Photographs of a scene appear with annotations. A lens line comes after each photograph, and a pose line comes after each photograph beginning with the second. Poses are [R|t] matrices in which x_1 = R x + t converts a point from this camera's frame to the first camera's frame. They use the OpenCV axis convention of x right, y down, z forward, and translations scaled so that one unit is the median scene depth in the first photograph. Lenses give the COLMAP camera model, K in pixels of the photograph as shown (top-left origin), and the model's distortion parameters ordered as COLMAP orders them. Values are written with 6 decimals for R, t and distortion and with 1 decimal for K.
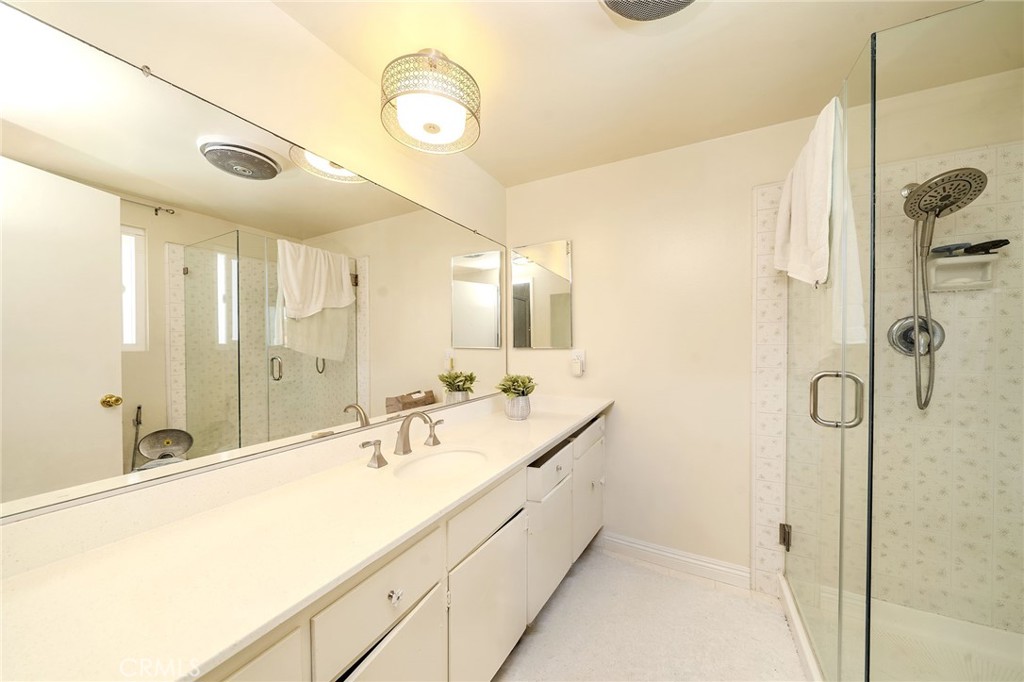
lens RADIAL K [[356.1, 0, 510.9], [0, 356.1, 344.6], [0, 0, 1]] dist [-0.006301, 0.000479]
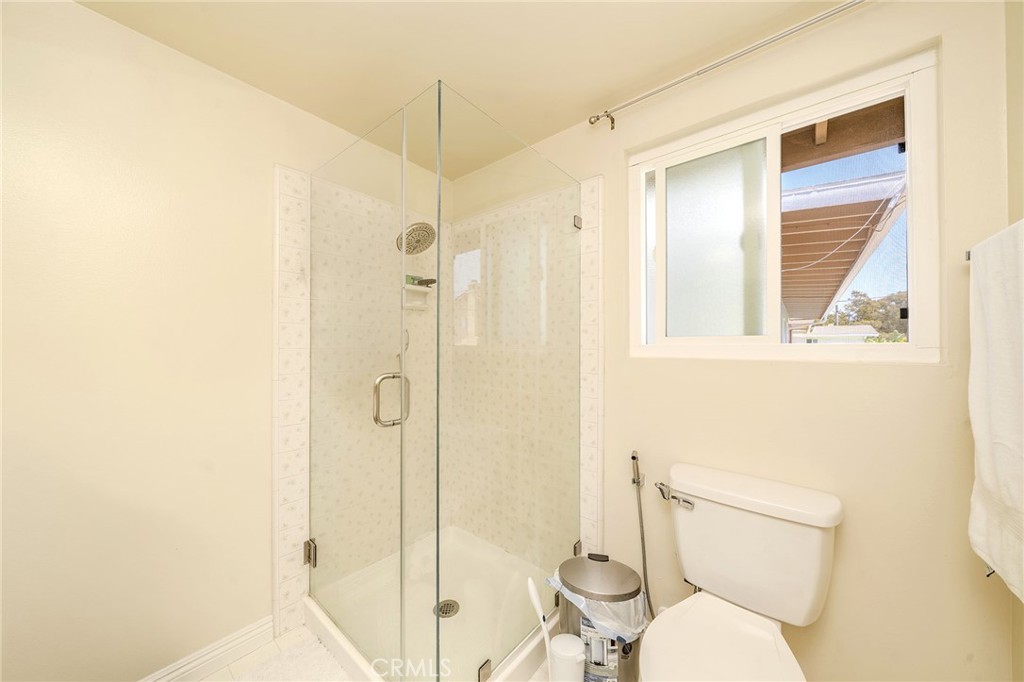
lens RADIAL K [[356.1, 0, 511.6], [0, 356.1, 345.6], [0, 0, 1]] dist [-0.006301, 0.000479]
pose [[0.191518, 0.004408, 0.981479, -0.045359], [0.002773, 0.999983, -0.005032, -0.000690], [-0.981485, 0.003685, 0.191503, 0.290140]]
